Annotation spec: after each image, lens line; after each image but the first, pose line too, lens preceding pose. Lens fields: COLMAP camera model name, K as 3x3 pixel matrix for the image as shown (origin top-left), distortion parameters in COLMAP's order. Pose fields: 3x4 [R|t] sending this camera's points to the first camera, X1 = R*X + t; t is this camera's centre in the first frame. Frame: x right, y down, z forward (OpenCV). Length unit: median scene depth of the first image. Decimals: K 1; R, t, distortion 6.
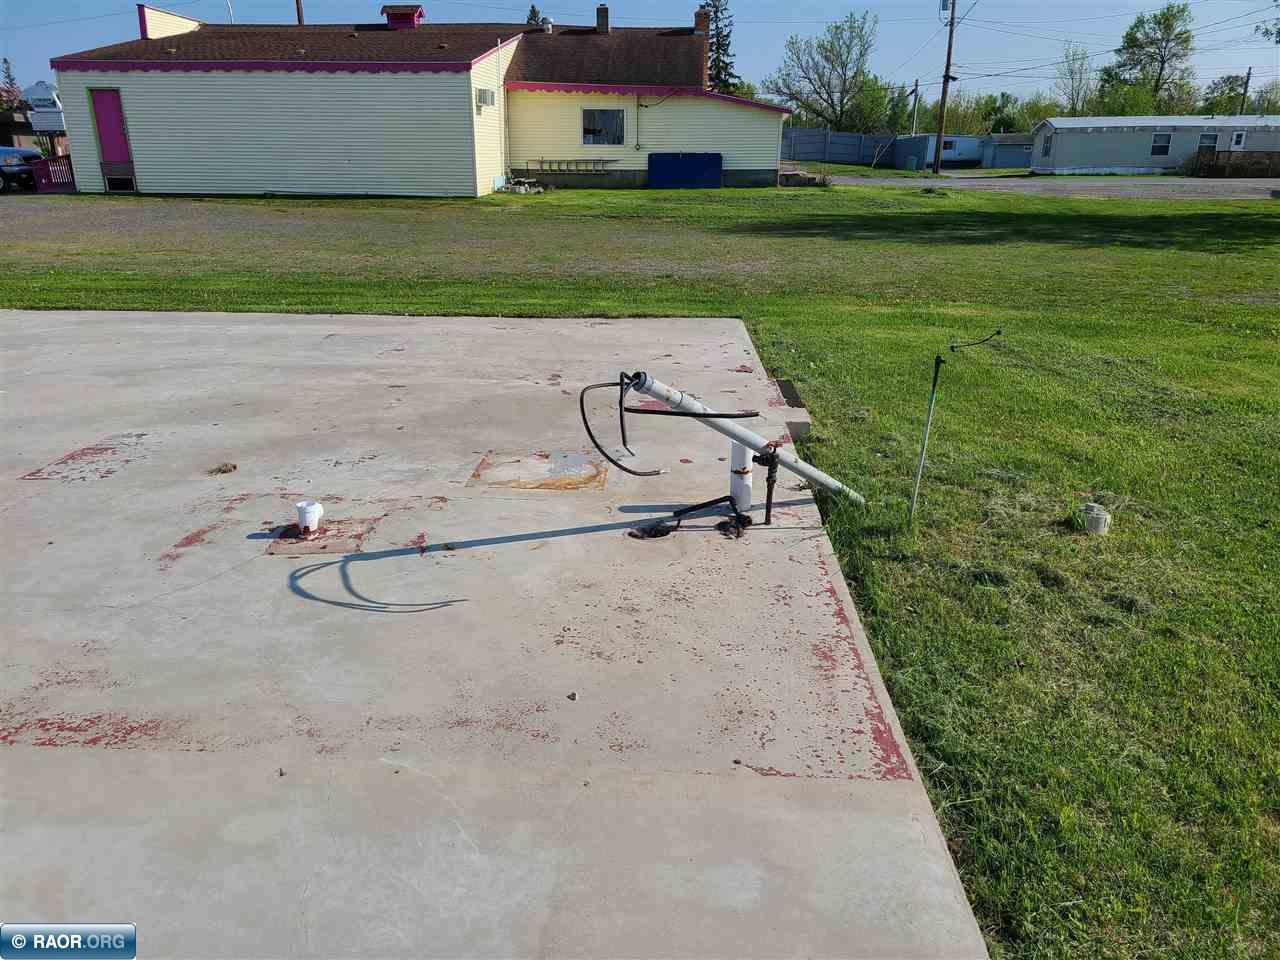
lens RADIAL K [[963.7, 0, 639.5], [0, 963.7, 485.3], [0, 0, 1]] dist [0.047913, -0.027097]
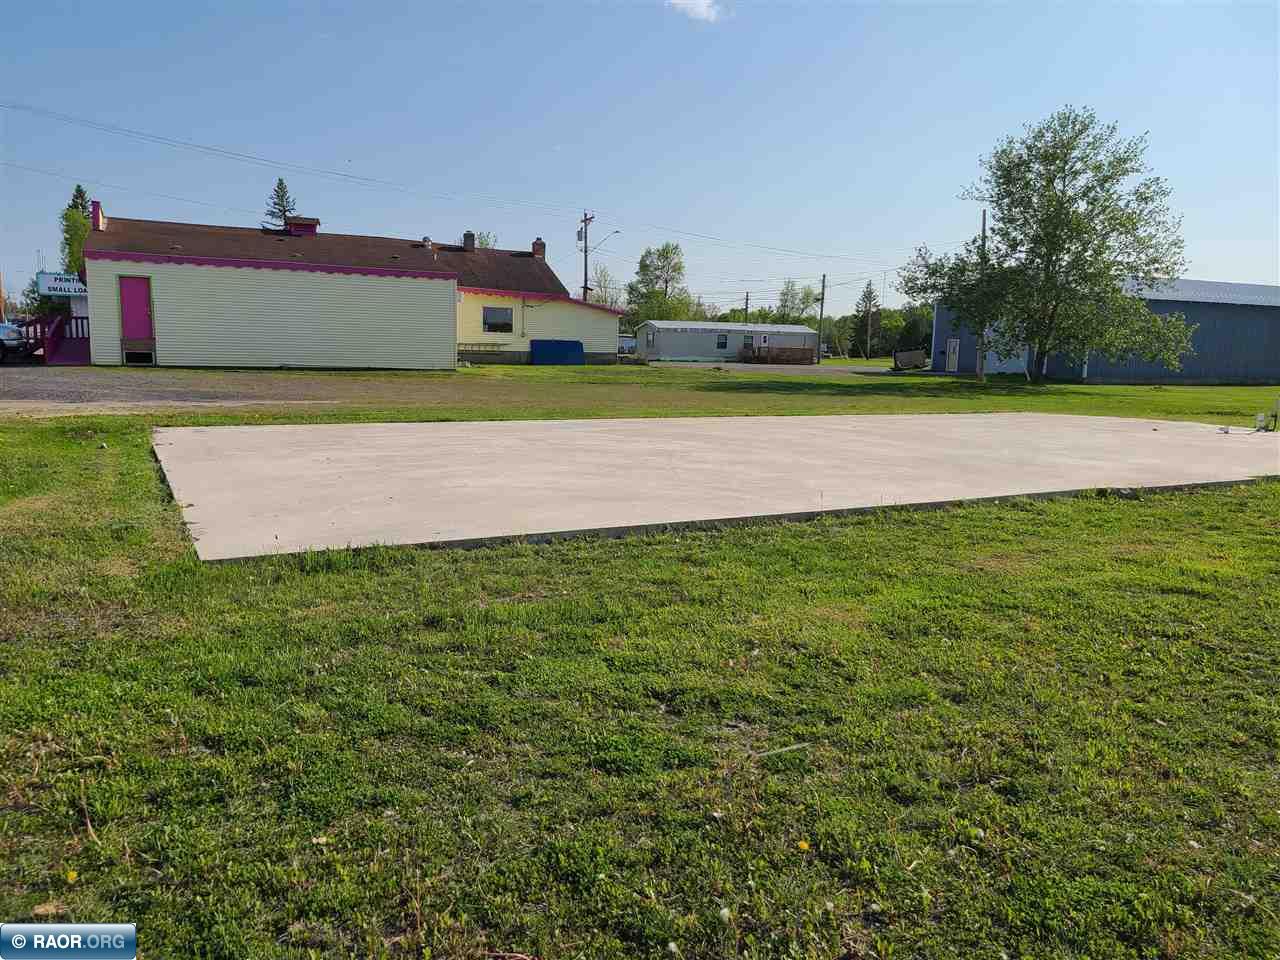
lens RADIAL K [[963.7, 0, 628.8], [0, 963.7, 485.1], [0, 0, 1]] dist [0.047913, -0.027097]
pose [[0.861508, -0.053962, 0.504868, -0.544144], [0.143123, 0.979824, -0.139499, 0.058749], [-0.487154, 0.192438, 0.851850, -0.160438]]
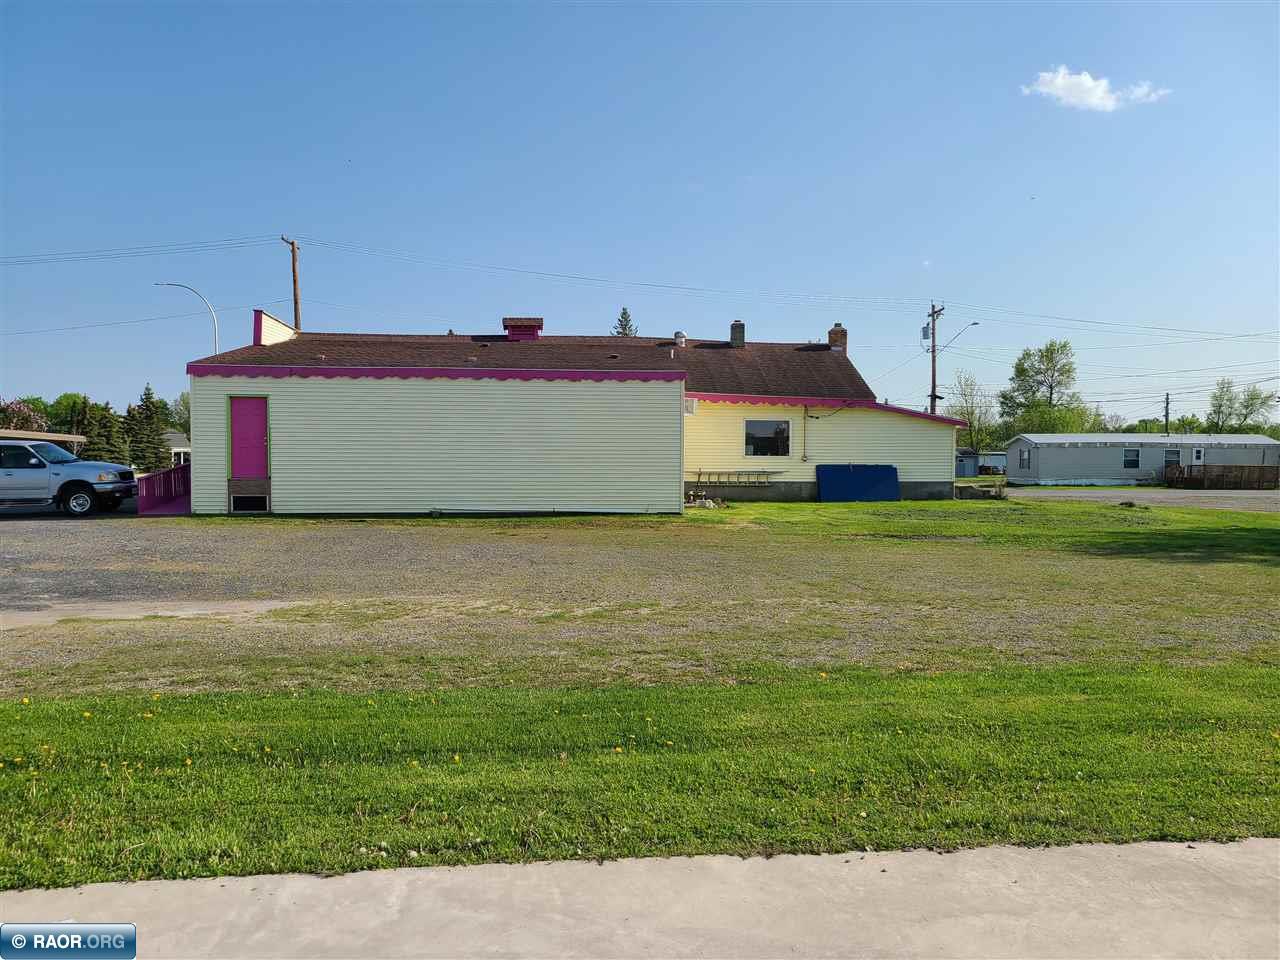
lens RADIAL K [[963.7, 0, 617.2], [0, 963.7, 489.1], [0, 0, 1]] dist [0.047913, -0.027097]
pose [[0.989681, -0.002031, 0.143276, -0.301191], [0.044480, 0.954859, -0.293710, -0.058230], [-0.136212, 0.297052, 0.945096, 0.161347]]
